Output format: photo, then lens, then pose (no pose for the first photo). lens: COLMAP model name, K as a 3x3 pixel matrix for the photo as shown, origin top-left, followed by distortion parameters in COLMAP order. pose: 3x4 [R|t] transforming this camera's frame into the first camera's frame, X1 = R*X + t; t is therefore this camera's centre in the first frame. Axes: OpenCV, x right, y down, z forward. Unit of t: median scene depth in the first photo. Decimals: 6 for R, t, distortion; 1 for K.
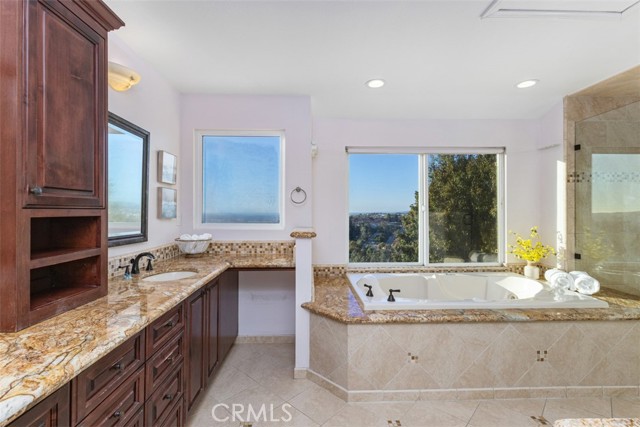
lens RADIAL K [[294.3, 0, 317.5], [0, 294.3, 211.9], [0, 0, 1]] dist [0.000279, 0.001952]
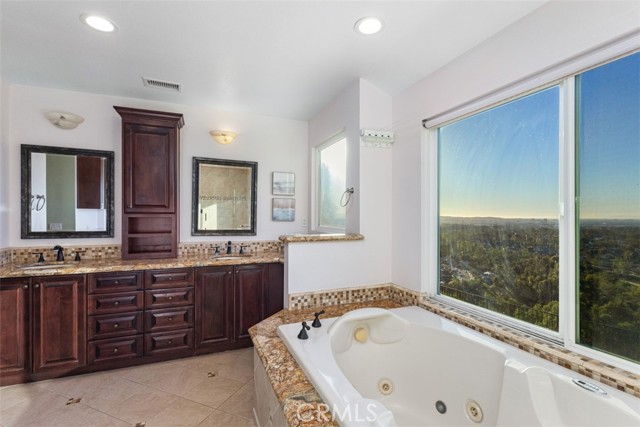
lens RADIAL K [[294.3, 0, 312.1], [0, 294.3, 218.3], [0, 0, 1]] dist [0.000279, 0.001952]
pose [[0.340264, 0.010025, -0.940276, 0.710894], [-0.005243, 0.999948, 0.008763, -0.000327], [0.940315, 0.001948, 0.340299, 0.581216]]
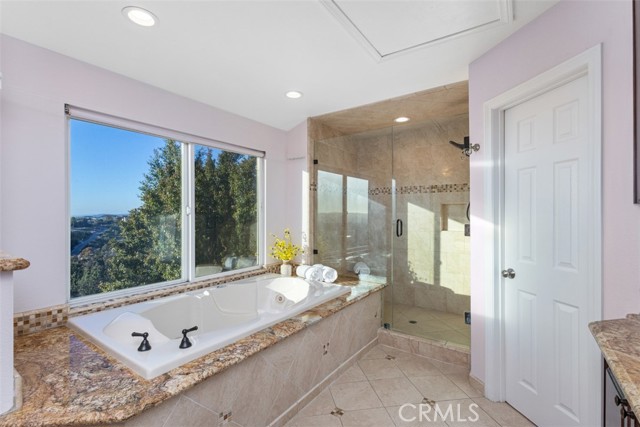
lens RADIAL K [[294.3, 0, 317.1], [0, 294.3, 216.8], [0, 0, 1]] dist [0.000279, 0.001952]
pose [[0.600346, -0.003402, 0.799733, -0.080525], [-0.000708, 0.999988, 0.004785, 0.000853], [-0.799740, -0.003439, 0.600337, 0.266377]]
